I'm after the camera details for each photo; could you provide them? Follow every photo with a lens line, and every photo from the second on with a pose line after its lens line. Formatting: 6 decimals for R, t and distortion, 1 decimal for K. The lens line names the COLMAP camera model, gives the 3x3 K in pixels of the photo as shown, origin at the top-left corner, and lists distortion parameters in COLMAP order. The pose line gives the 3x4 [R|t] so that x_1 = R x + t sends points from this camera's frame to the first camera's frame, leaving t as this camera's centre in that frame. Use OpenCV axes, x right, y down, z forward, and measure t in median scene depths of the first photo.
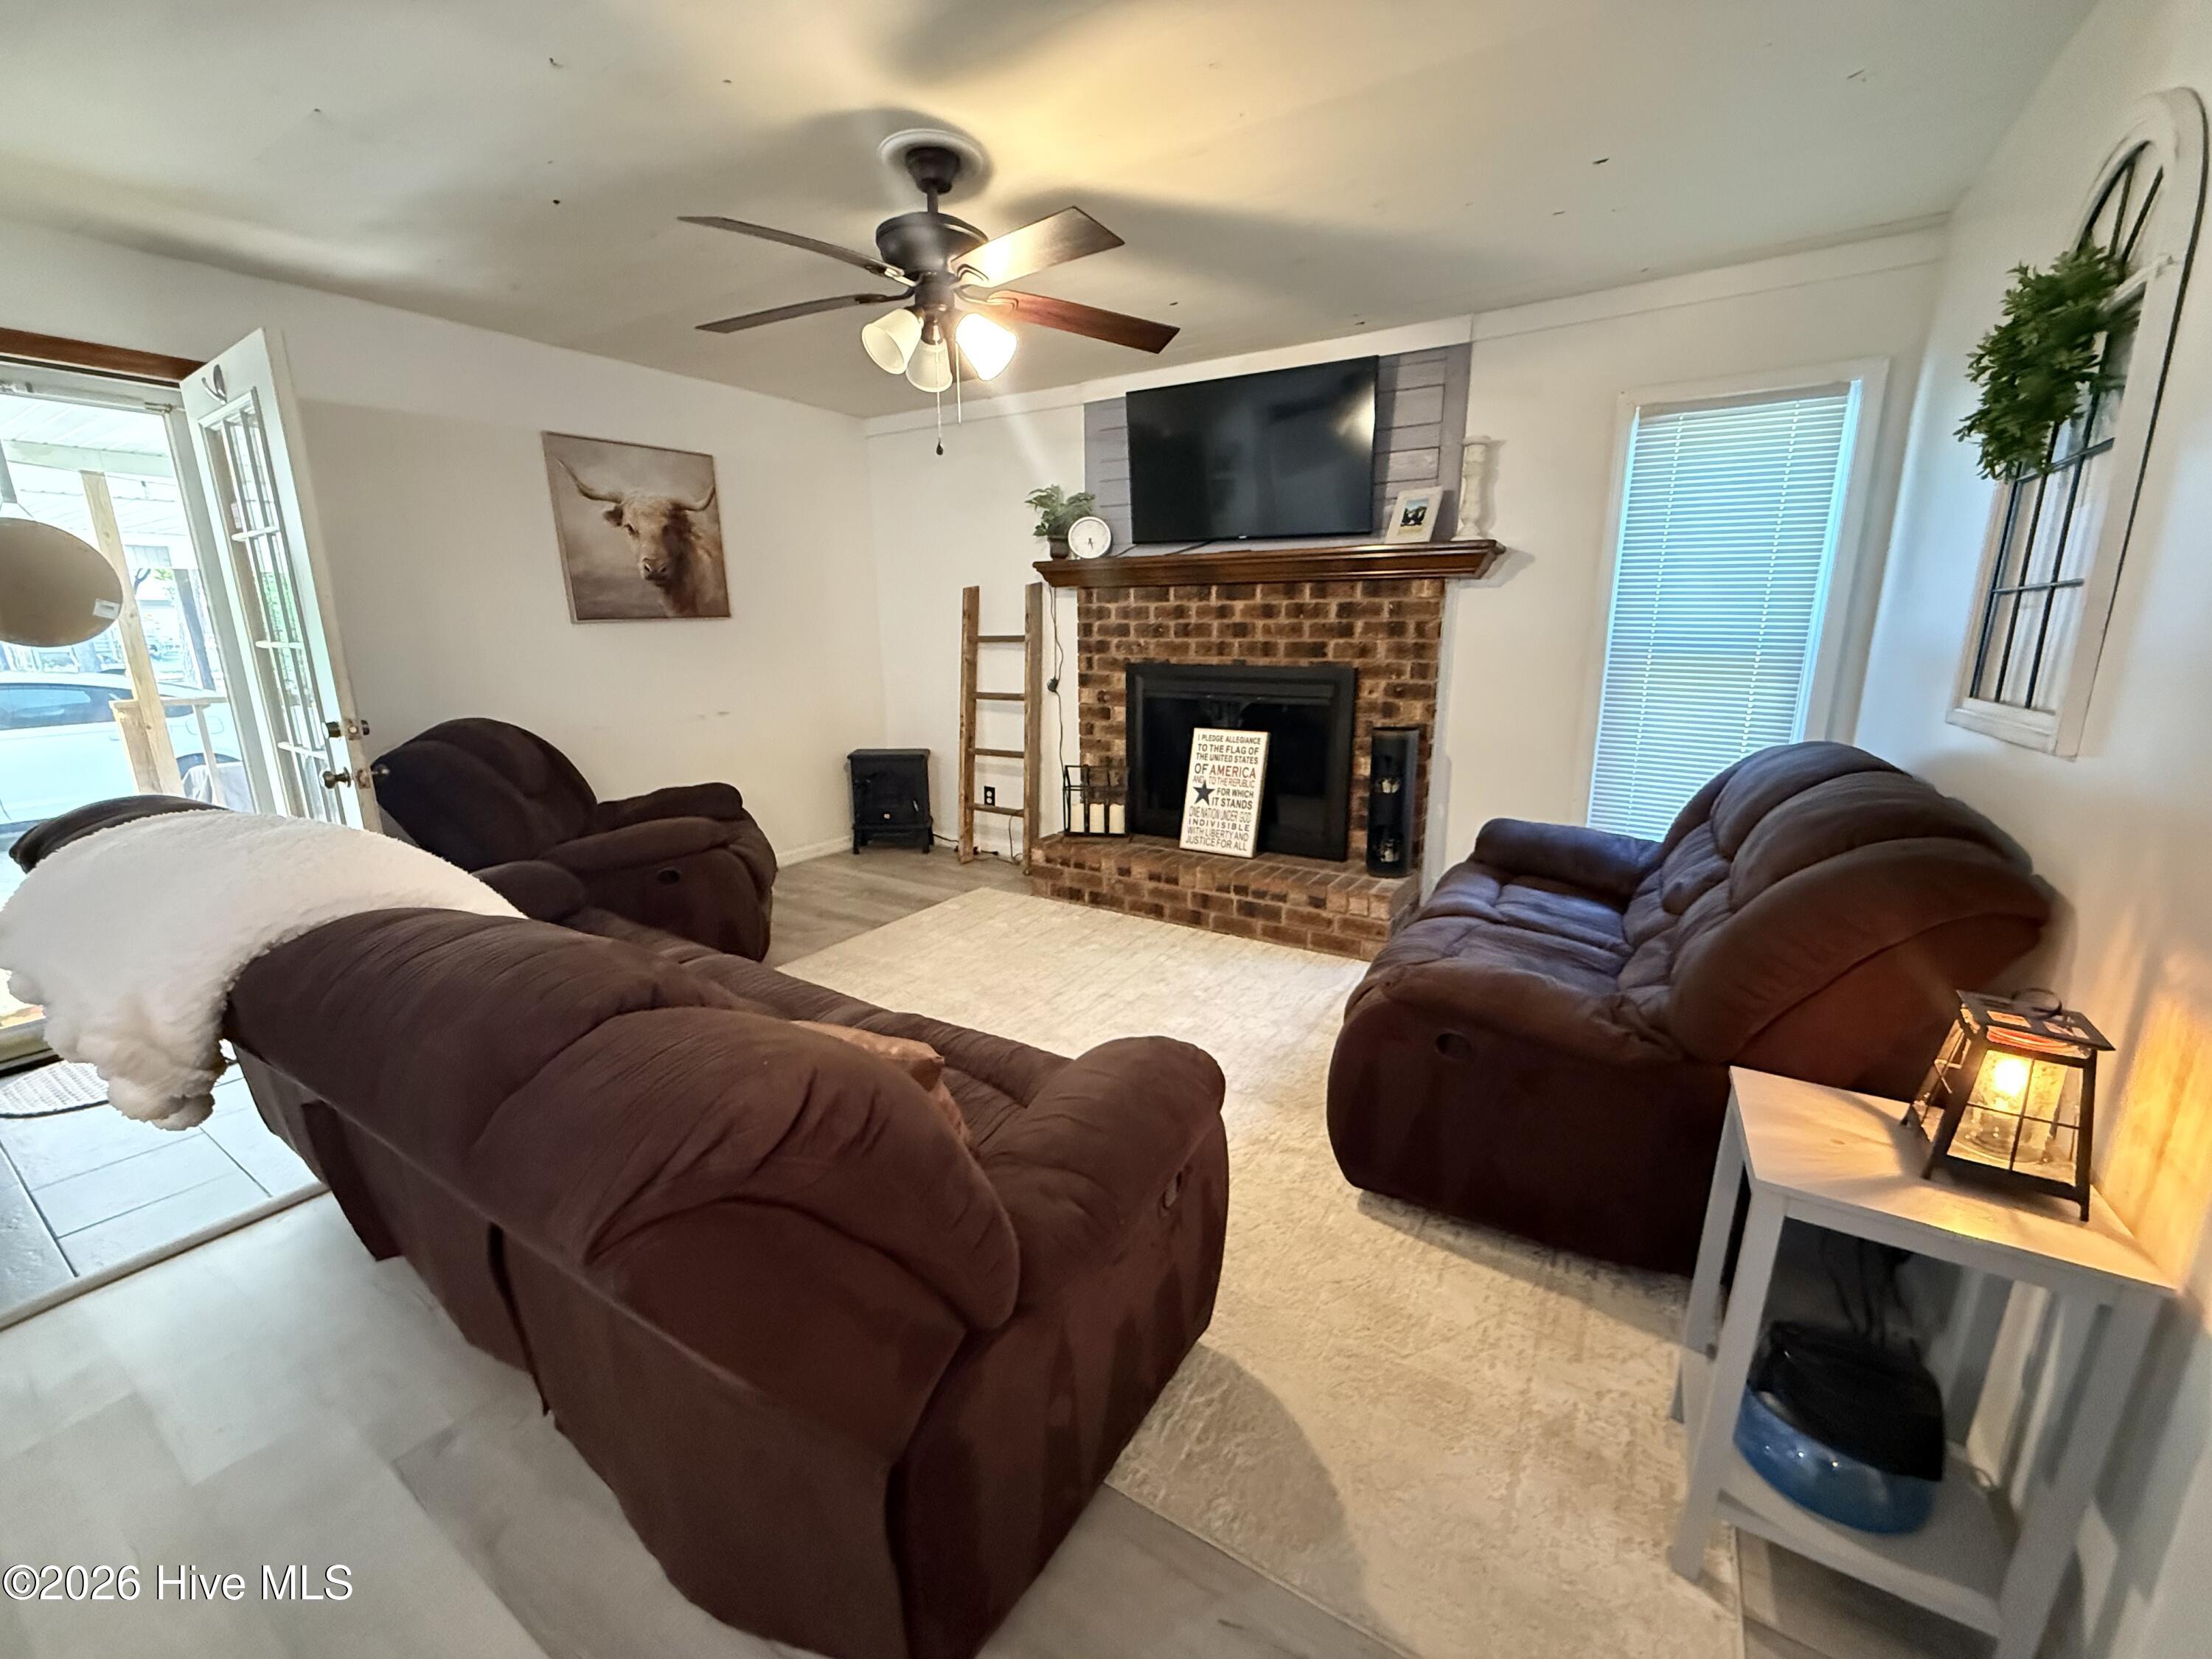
lens RADIAL K [[885.0, 0, 1101.8], [0, 885.0, 830.9], [0, 0, 1]] dist [0.001696, 0.000083]
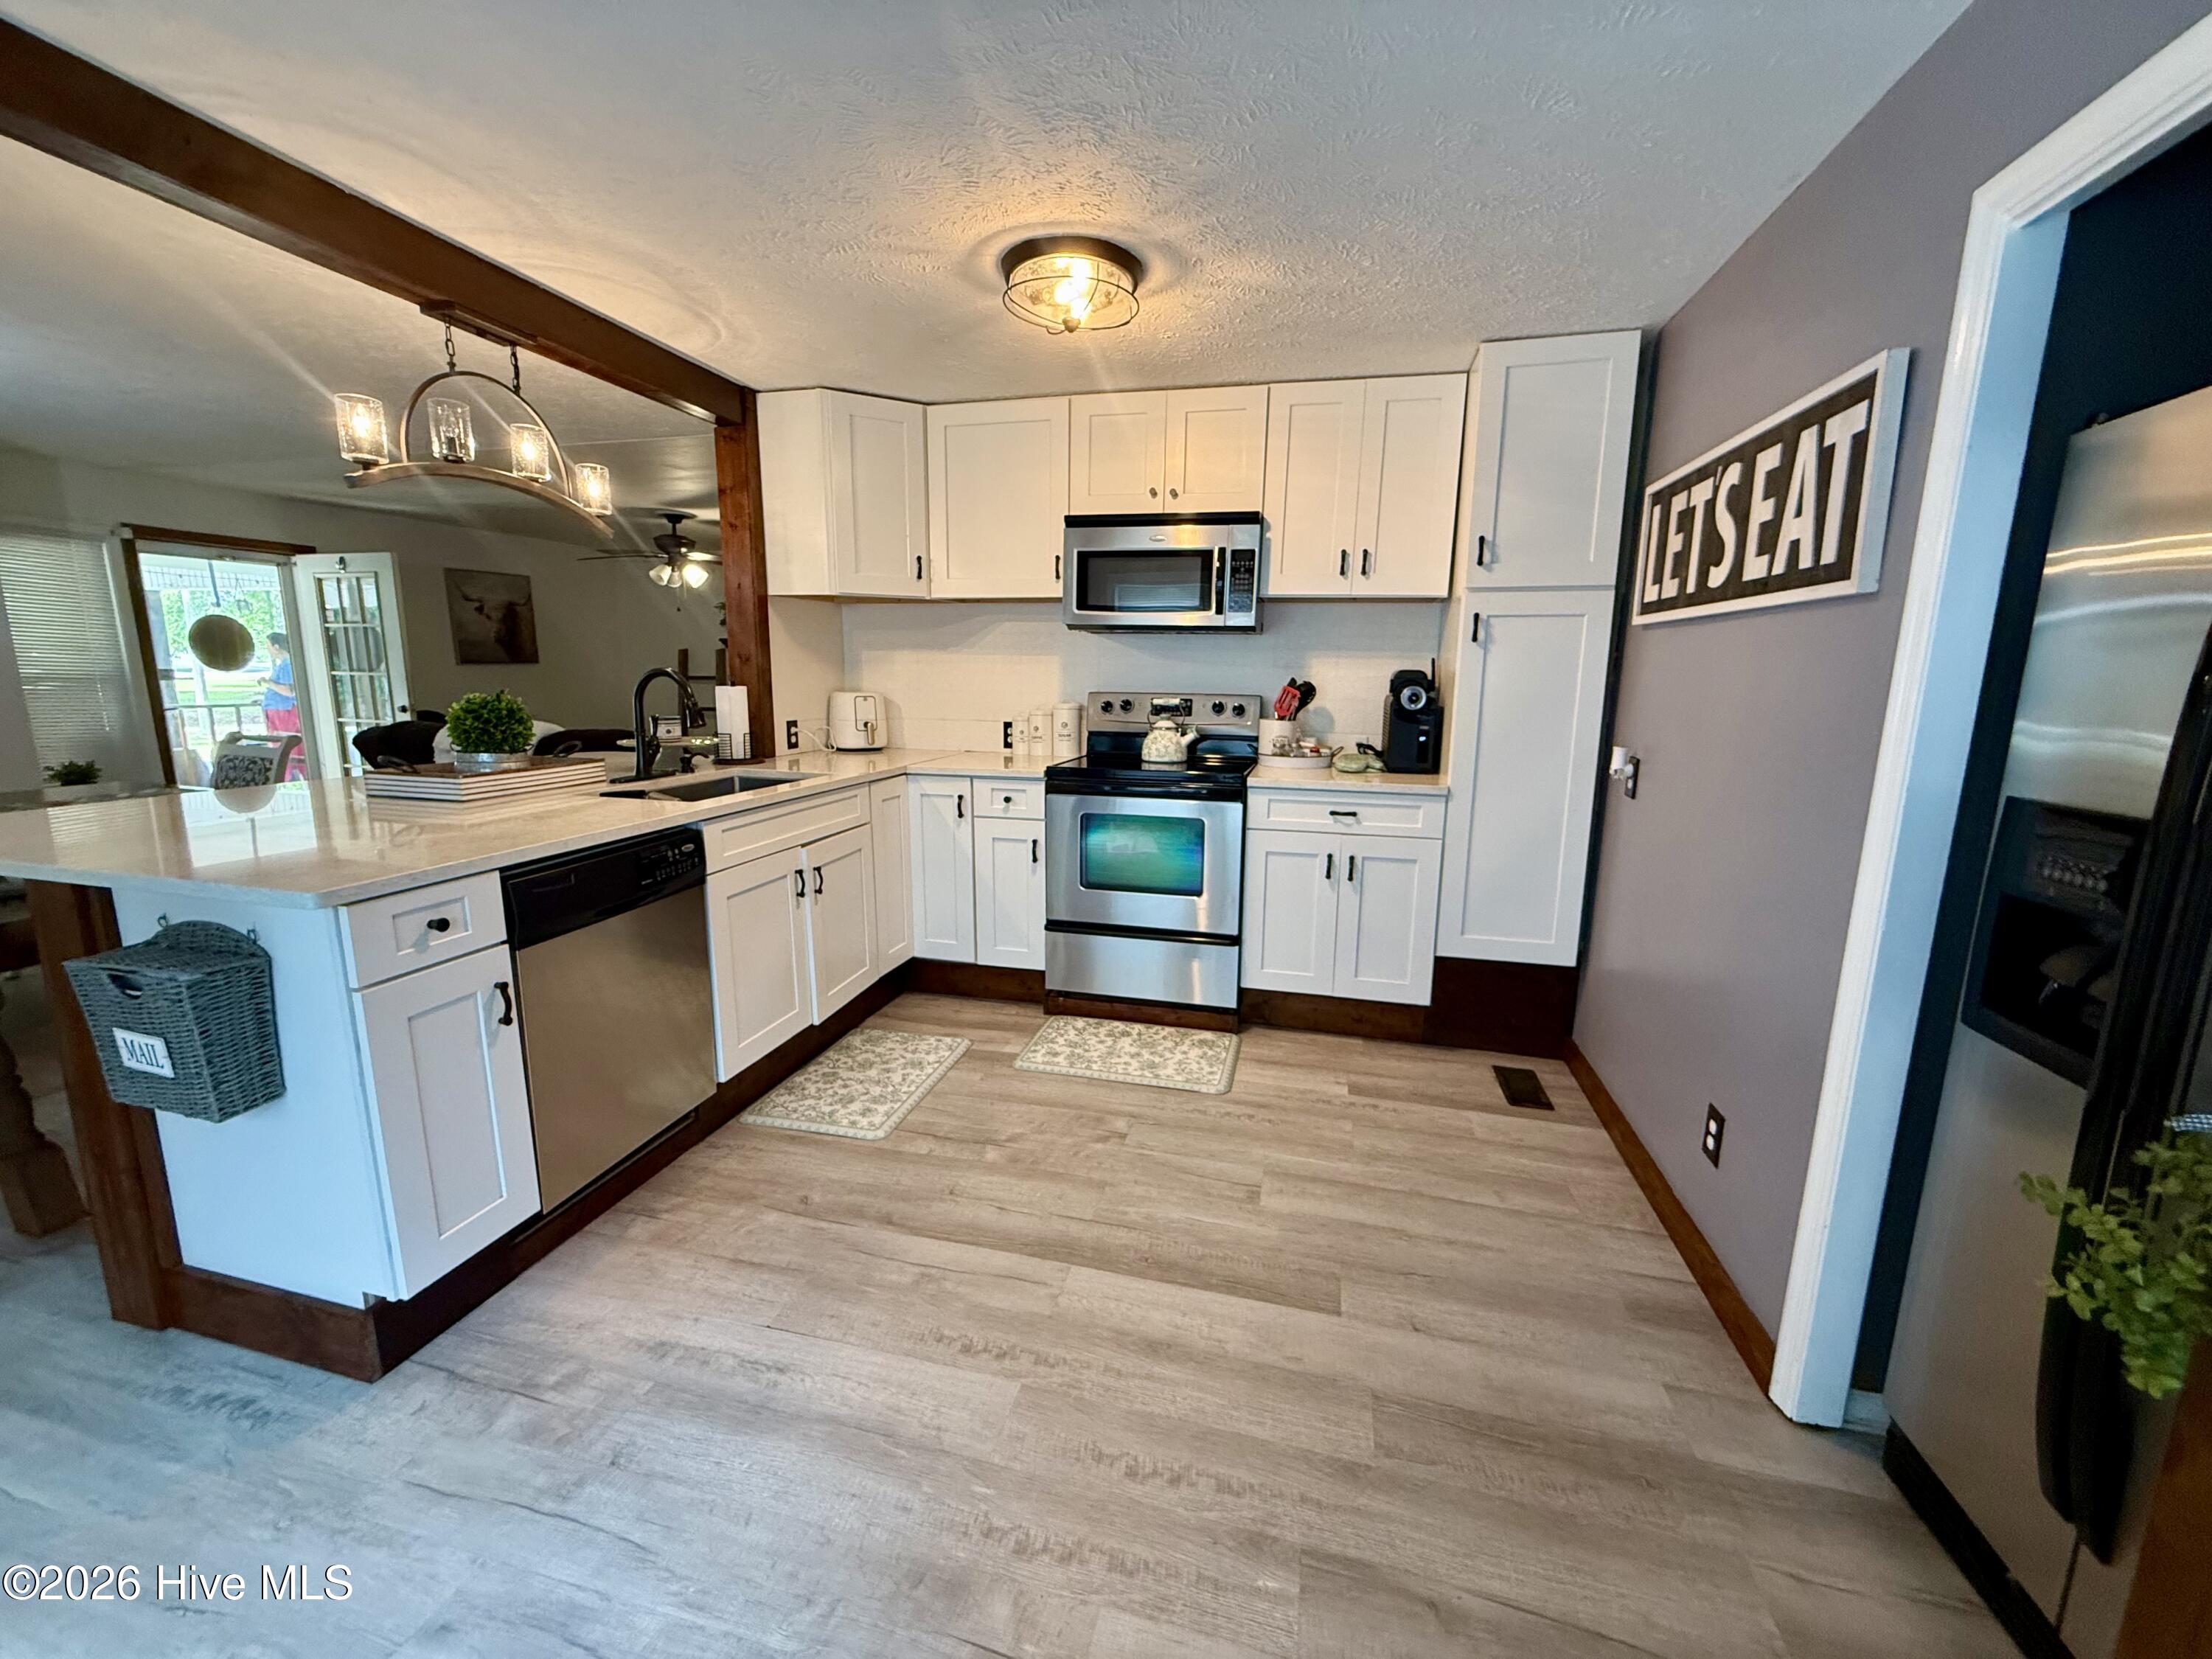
lens RADIAL K [[885.0, 0, 1112.6], [0, 885.0, 828.9], [0, 0, 1]] dist [0.001696, 0.000083]
pose [[0.946165, -0.033636, 0.321933, 0.115557], [0.051606, 0.997540, -0.047446, 0.282036], [-0.319545, 0.061505, 0.945573, -1.228580]]
